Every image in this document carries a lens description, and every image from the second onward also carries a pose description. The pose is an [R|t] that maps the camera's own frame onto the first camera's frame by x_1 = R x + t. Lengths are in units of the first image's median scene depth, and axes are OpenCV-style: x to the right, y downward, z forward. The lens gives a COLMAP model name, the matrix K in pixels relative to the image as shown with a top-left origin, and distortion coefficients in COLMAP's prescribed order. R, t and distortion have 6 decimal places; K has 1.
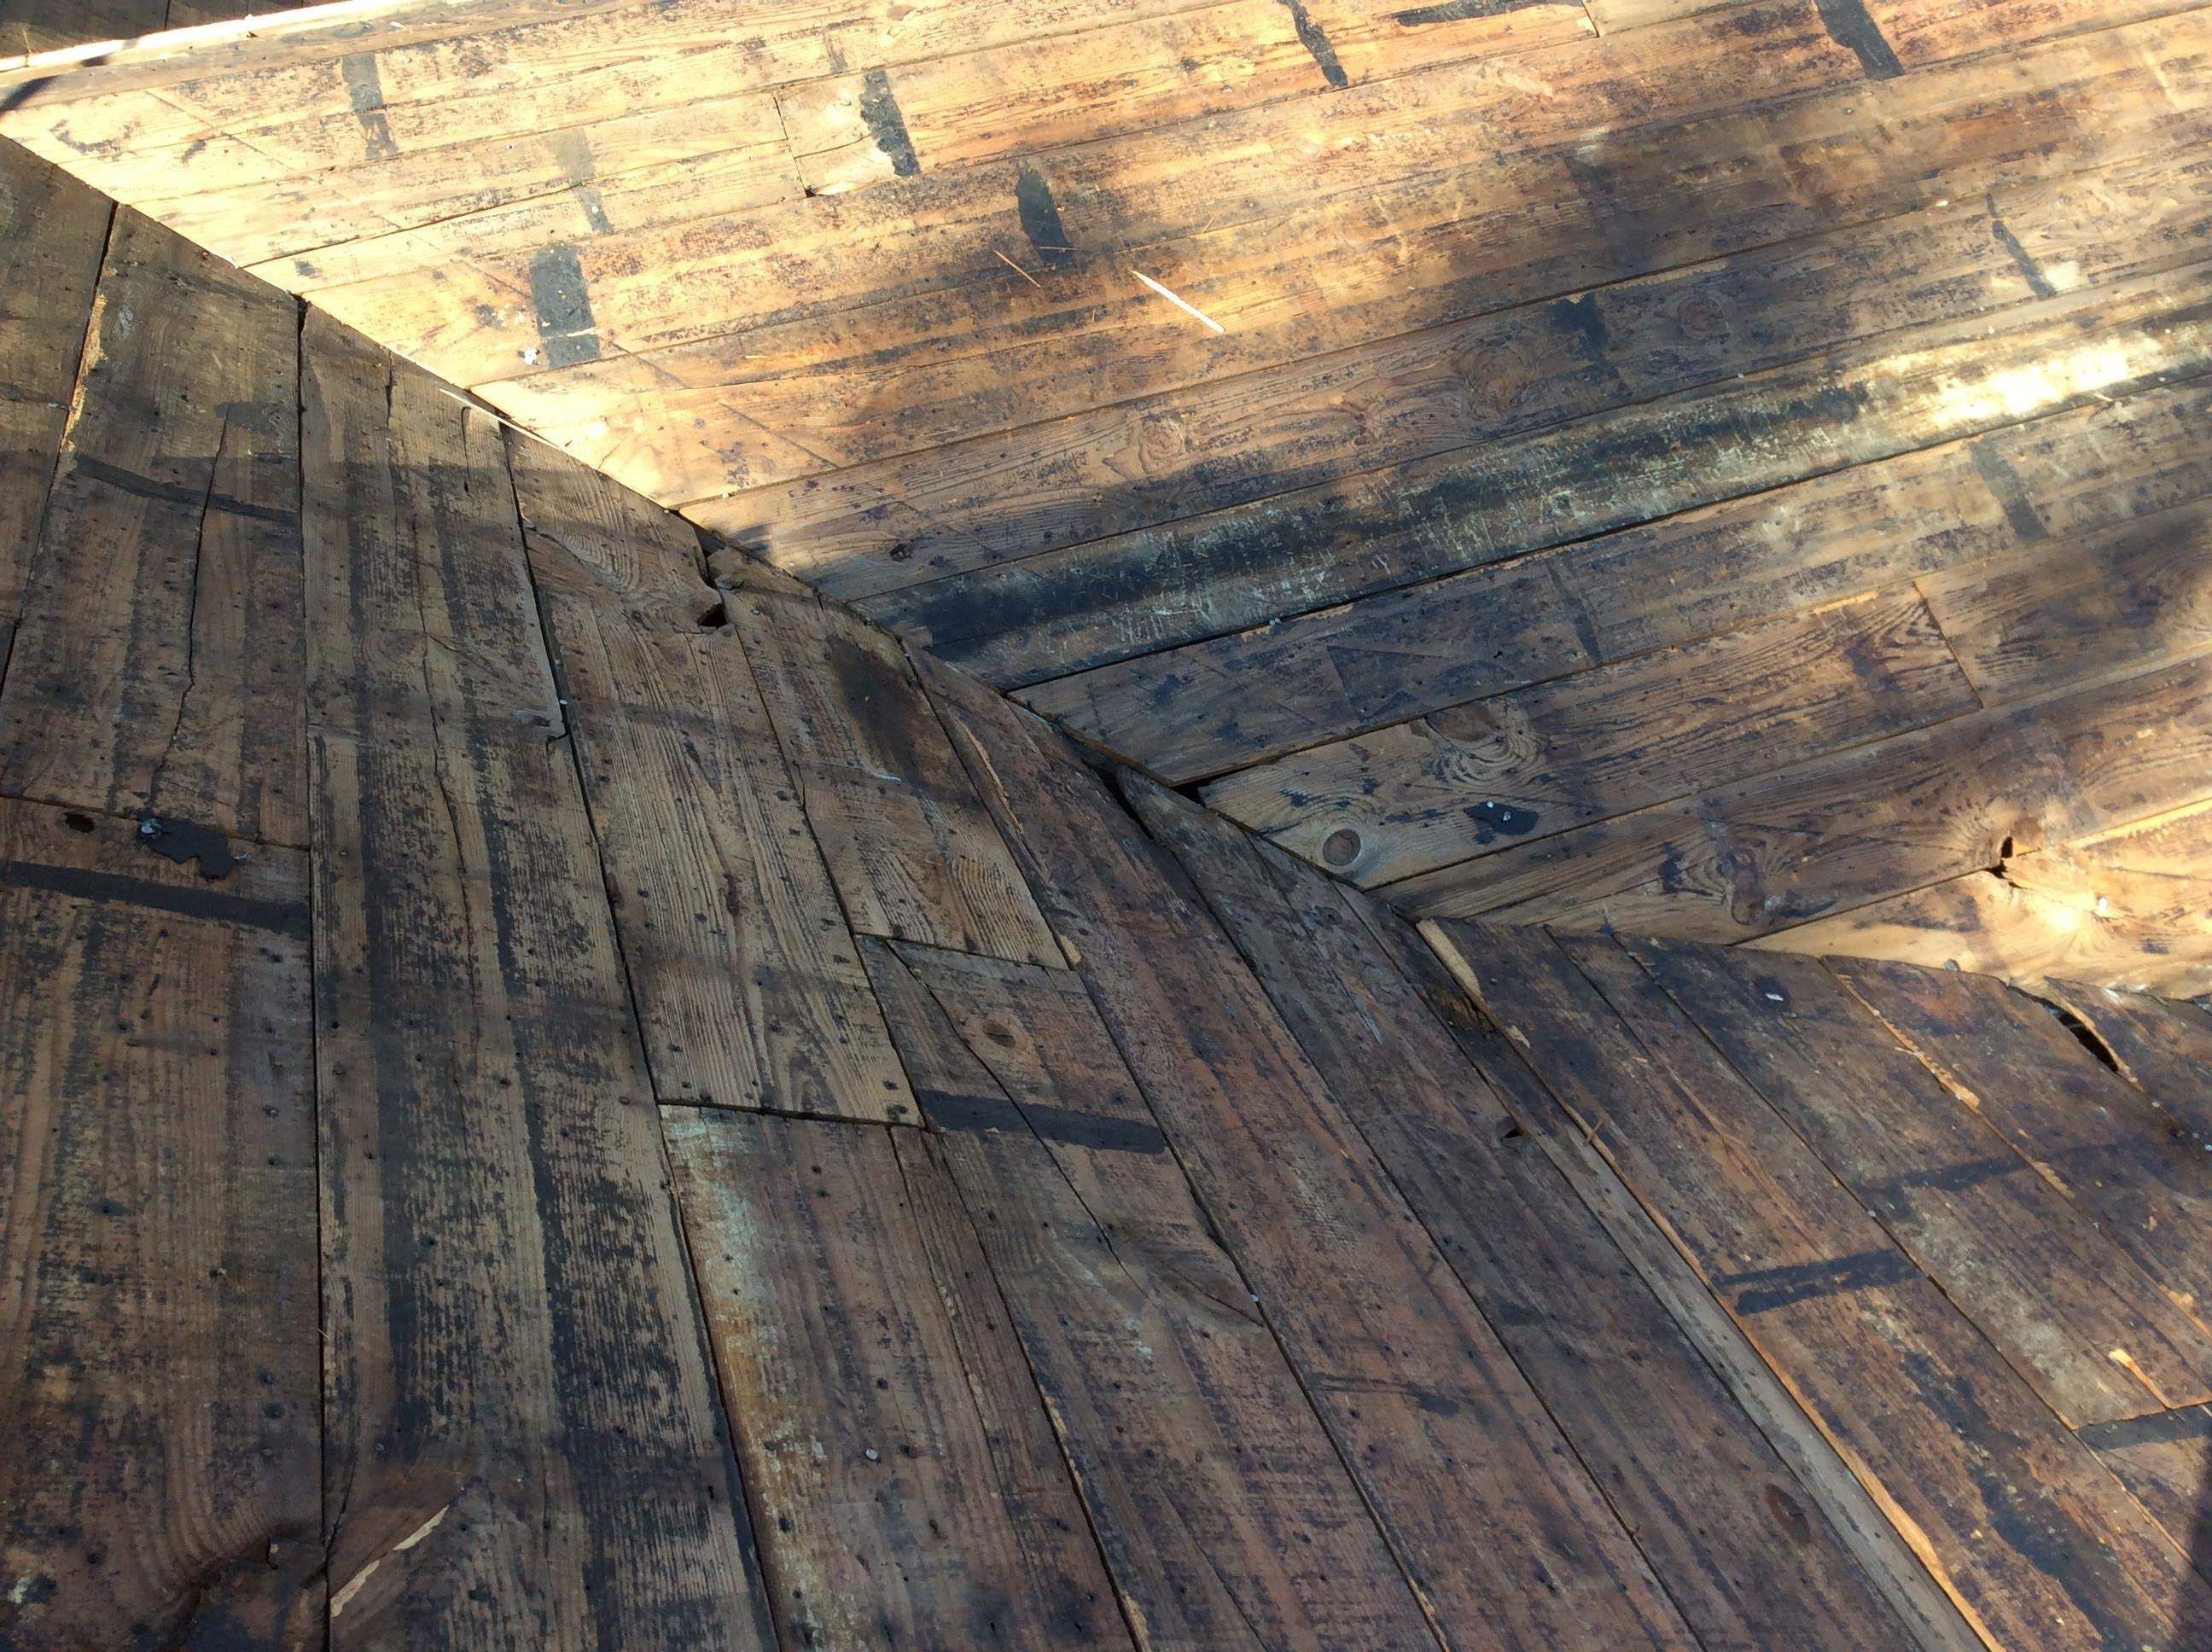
lens RADIAL K [[1899.7, 0, 1106.0], [0, 1899.7, 826.0], [0, 0, 1]] dist [0.043583, -0.003437]
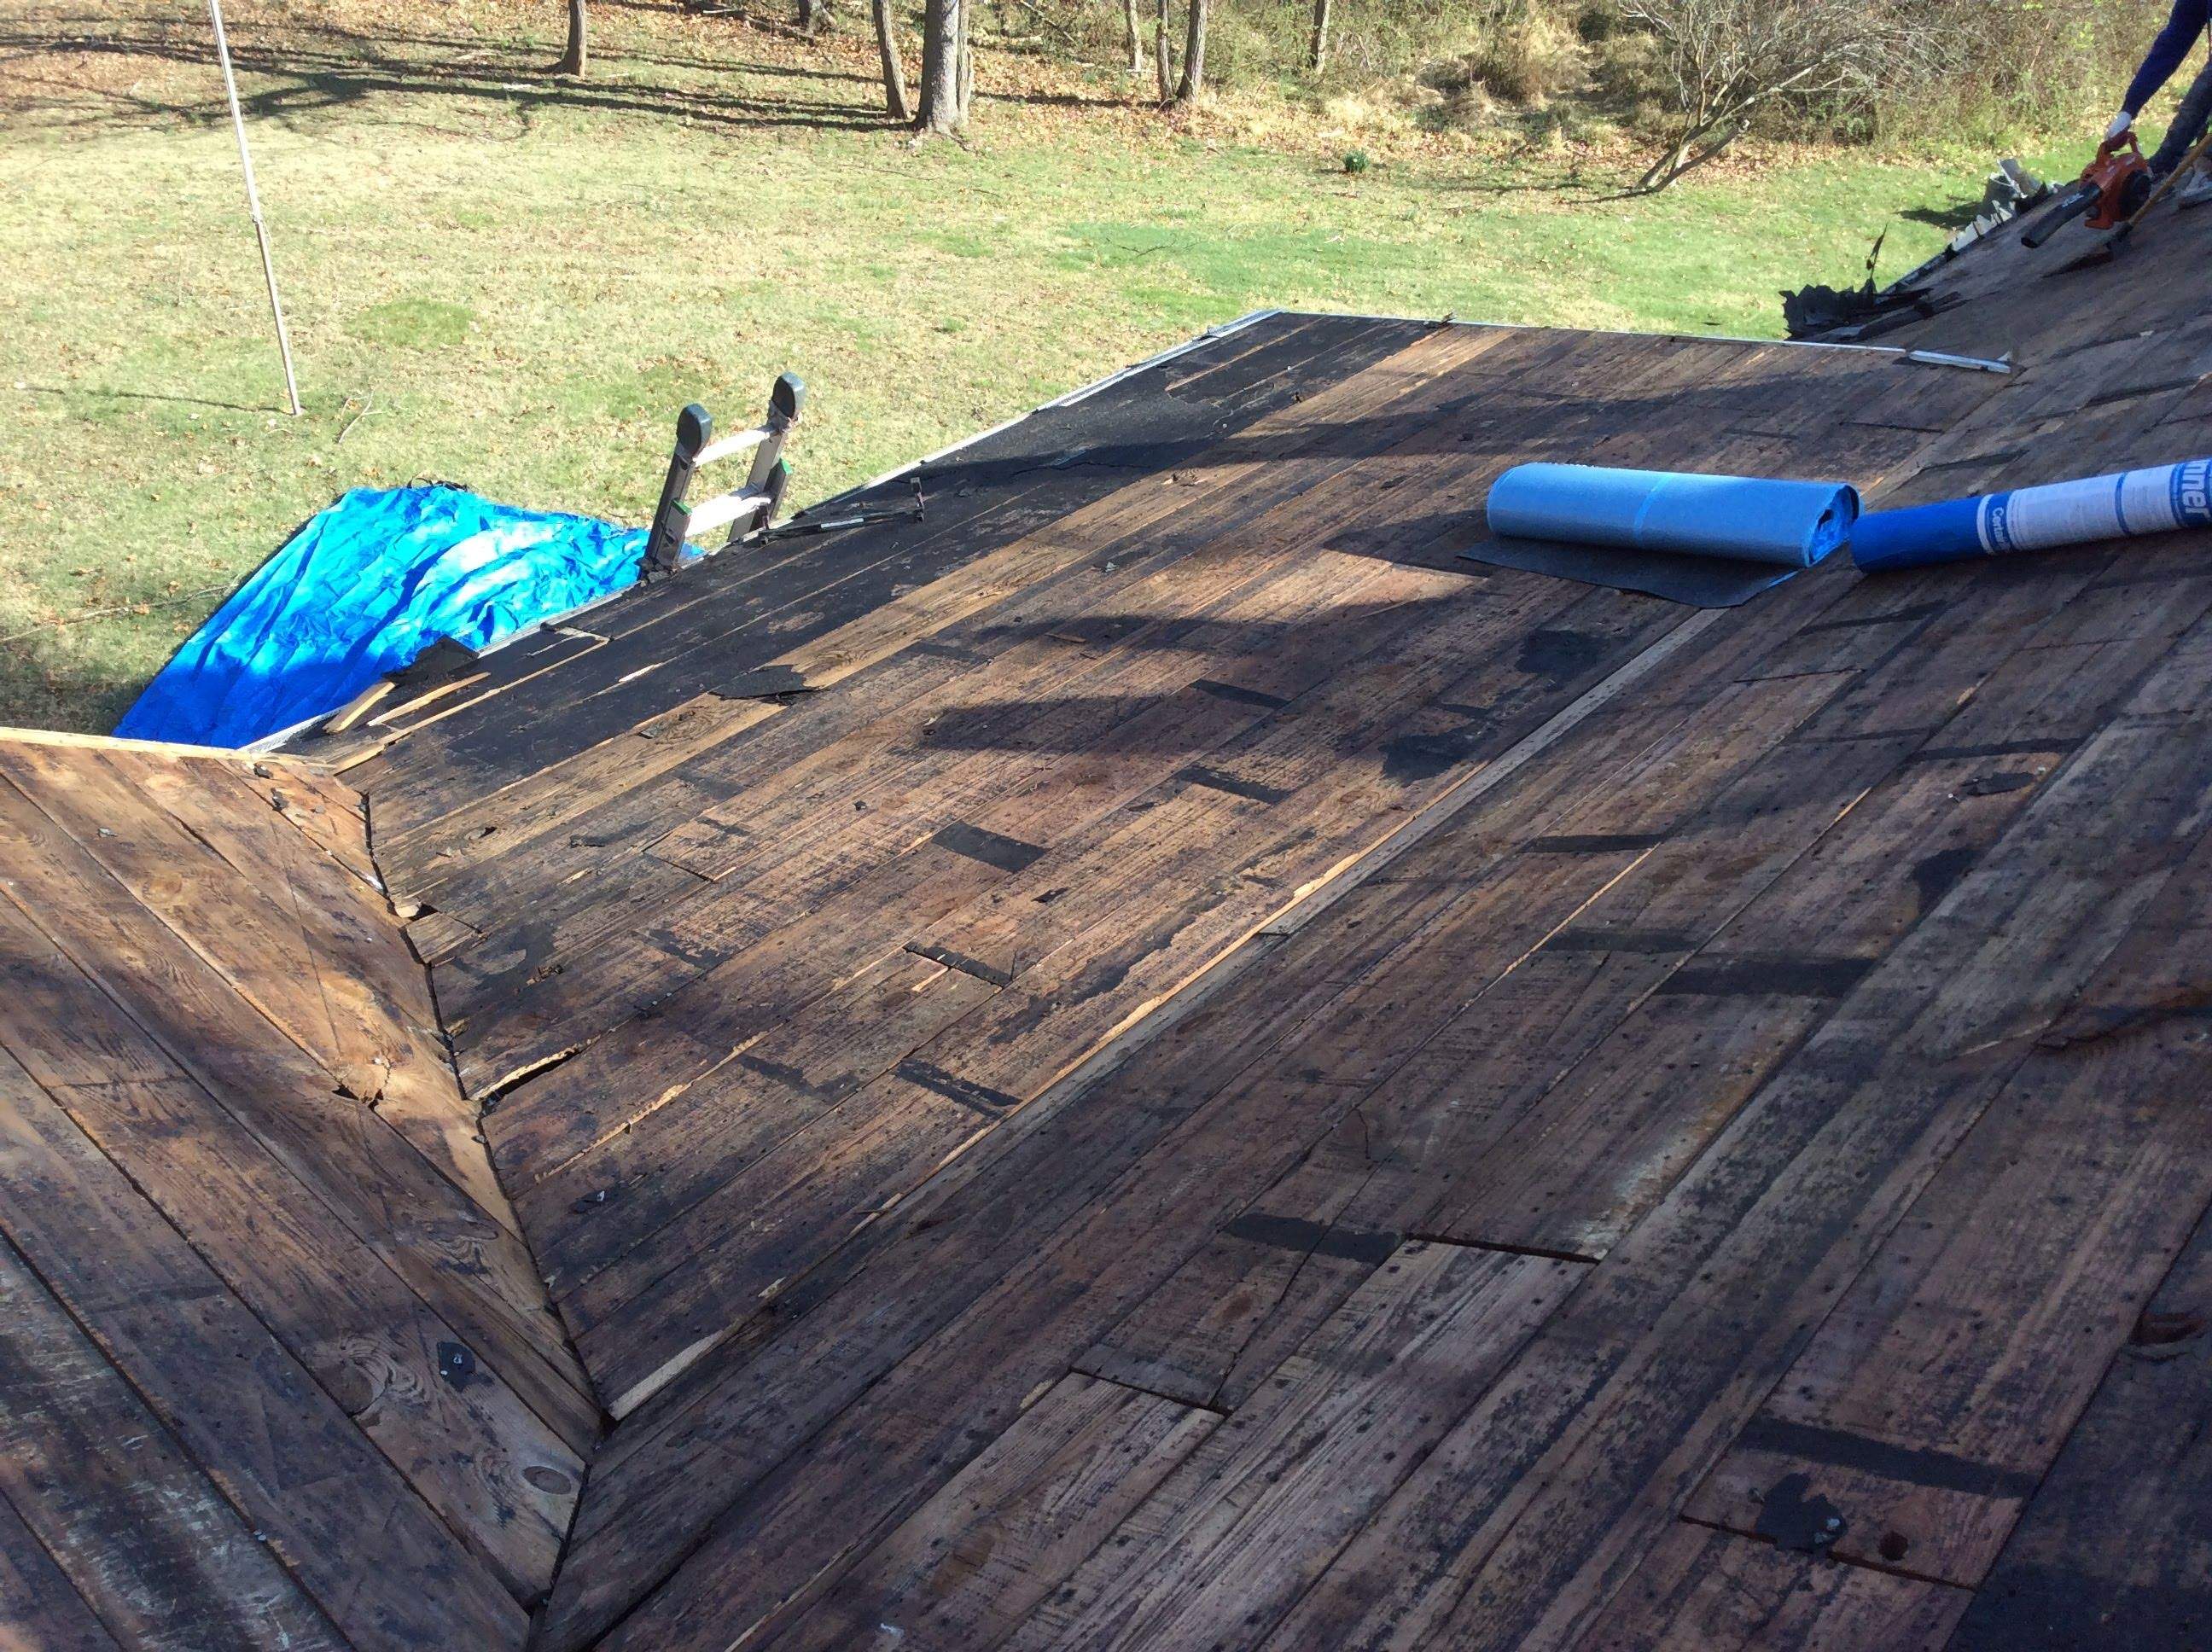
lens RADIAL K [[1899.7, 0, 1106.0], [0, 1899.7, 826.0], [0, 0, 1]] dist [0.043583, -0.003437]
pose [[-0.459180, -0.478902, 0.748202, -0.513905], [0.560425, 0.497325, 0.662263, -0.581617], [-0.689259, 0.723409, 0.040027, 0.562817]]
